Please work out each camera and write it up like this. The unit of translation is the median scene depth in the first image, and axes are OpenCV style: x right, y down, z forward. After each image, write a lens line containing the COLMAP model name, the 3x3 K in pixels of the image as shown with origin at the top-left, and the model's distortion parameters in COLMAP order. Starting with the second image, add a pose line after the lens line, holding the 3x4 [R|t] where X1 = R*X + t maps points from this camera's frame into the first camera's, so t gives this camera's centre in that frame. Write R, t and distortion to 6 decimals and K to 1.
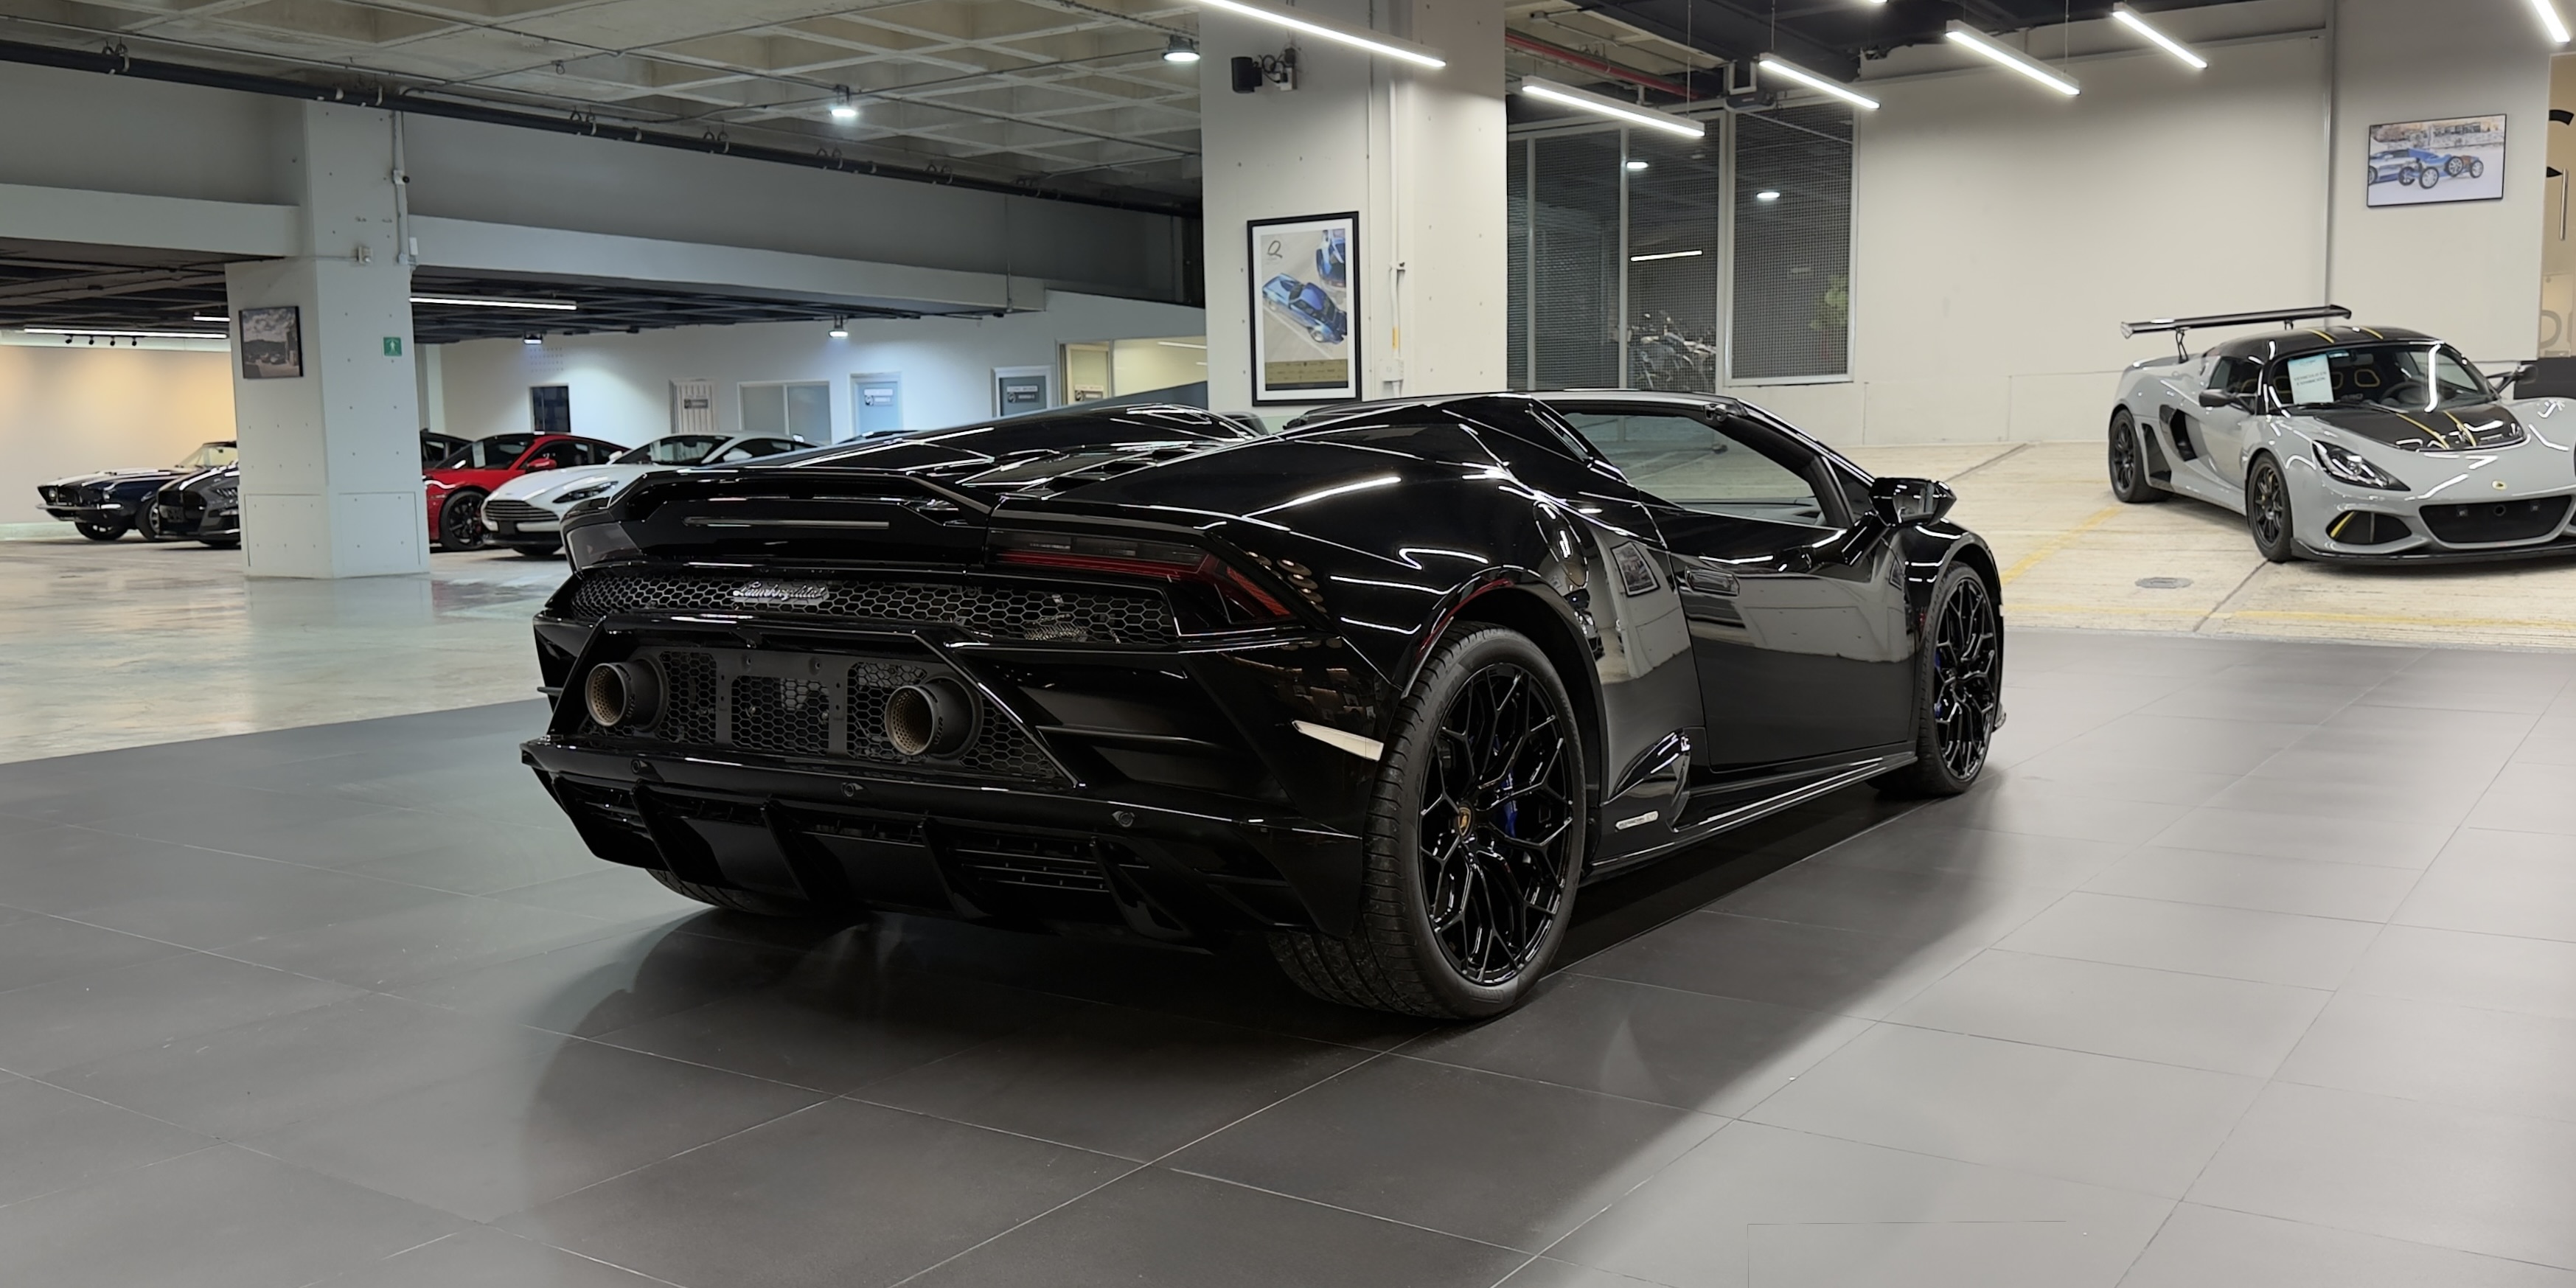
lens RADIAL K [[2078.6, 0, 1354.5], [0, 2078.6, 688.1], [0, 0, 1]] dist [0.218169, -0.355389]
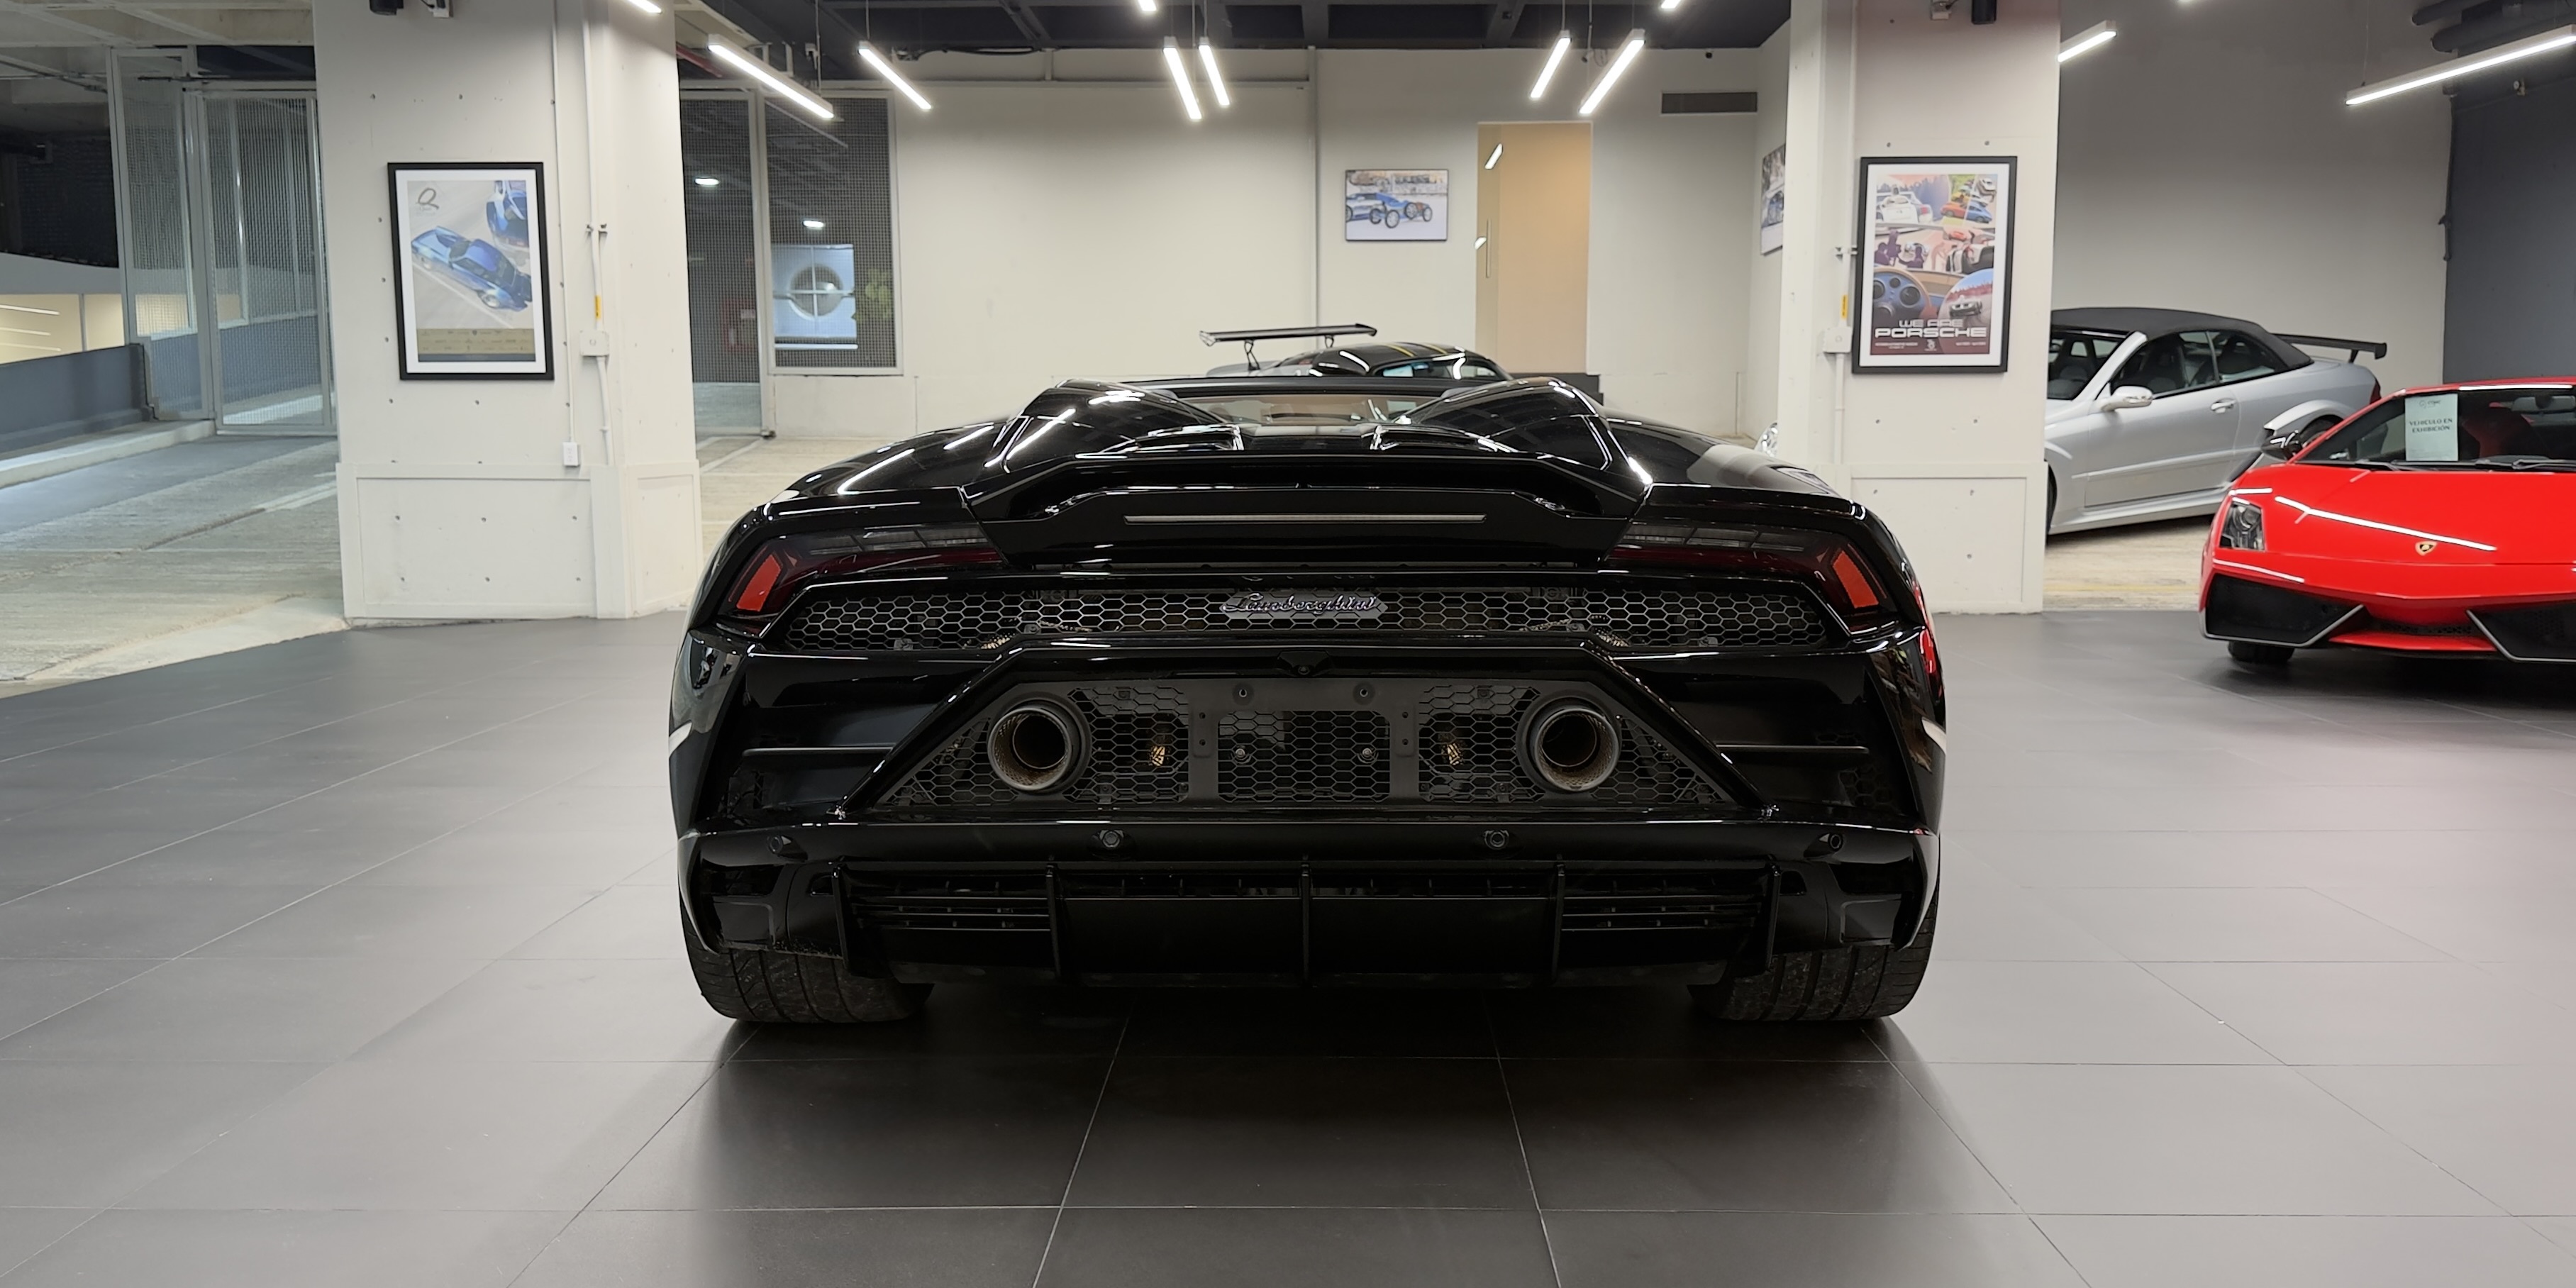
lens RADIAL K [[2024.6, 0, 1332.6], [0, 2024.6, 678.4], [0, 0, 1]] dist [0.092118, -0.145357]
pose [[0.844715, -0.054908, 0.532392, -0.146808], [0.053975, 0.998392, 0.017330, -0.006599], [-0.532488, 0.014097, 0.846320, 0.078559]]
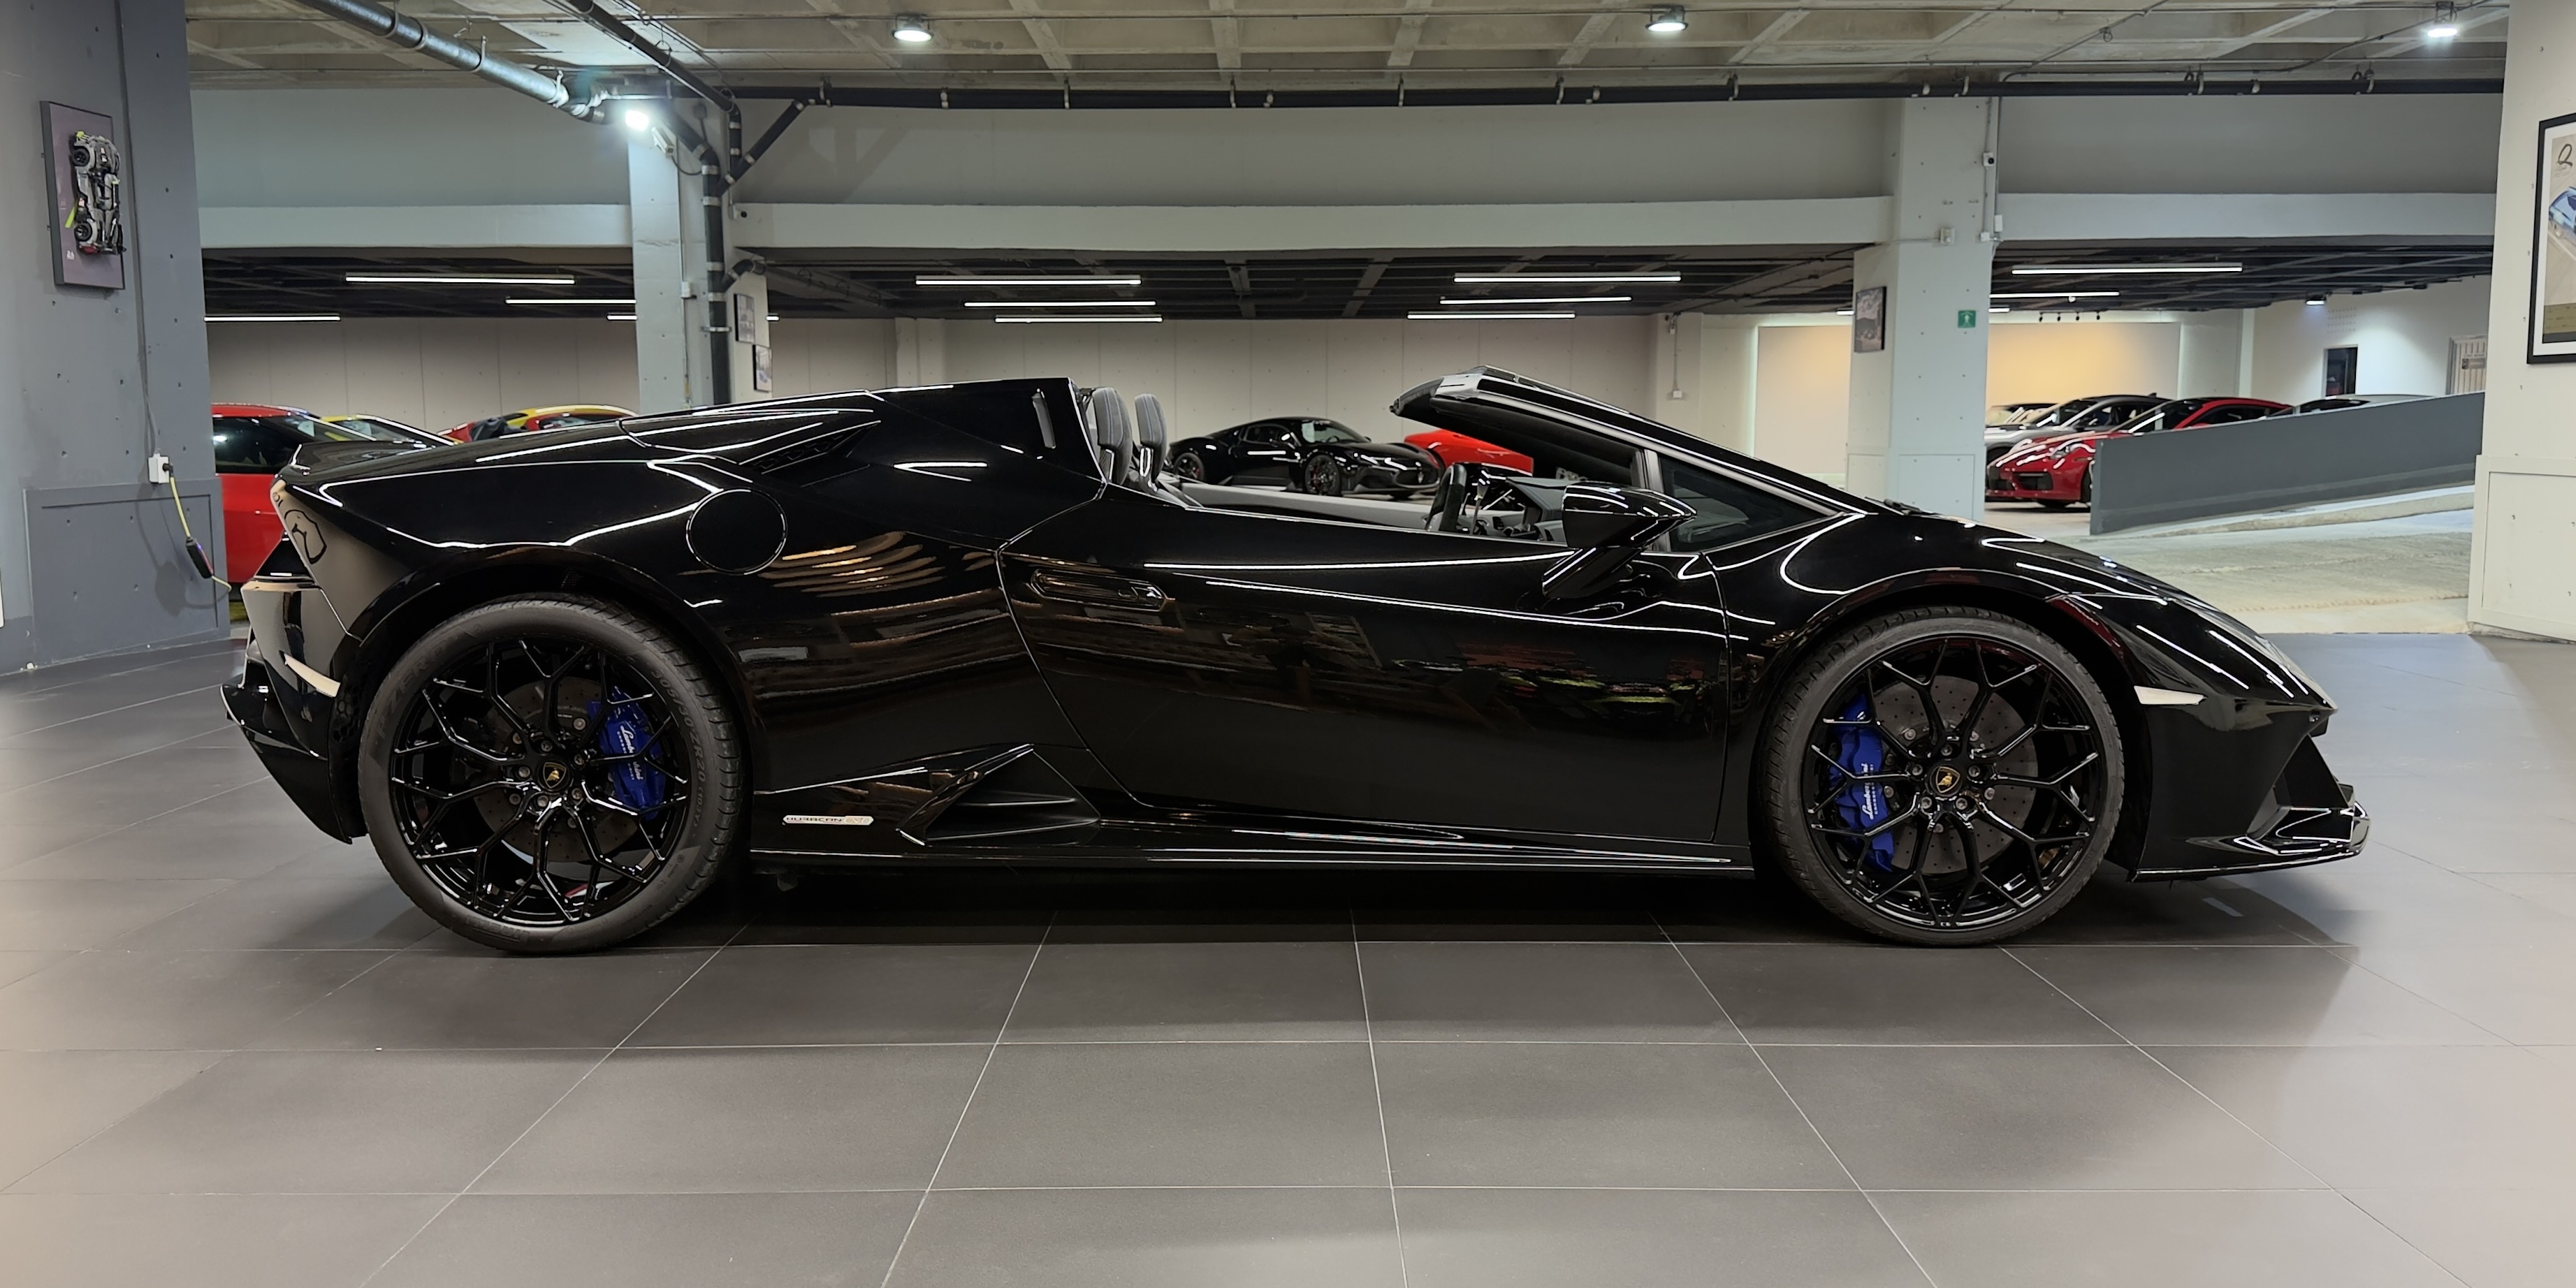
lens RADIAL K [[1984.6, 0, 1281.7], [0, 1984.6, 702.7], [0, 0, 1]] dist [0.099622, -0.154075]
pose [[0.553971, 0.131075, -0.822153, 0.260757], [-0.103124, 0.990727, 0.088464, -0.025257], [0.826124, 0.035777, 0.562351, 0.178909]]
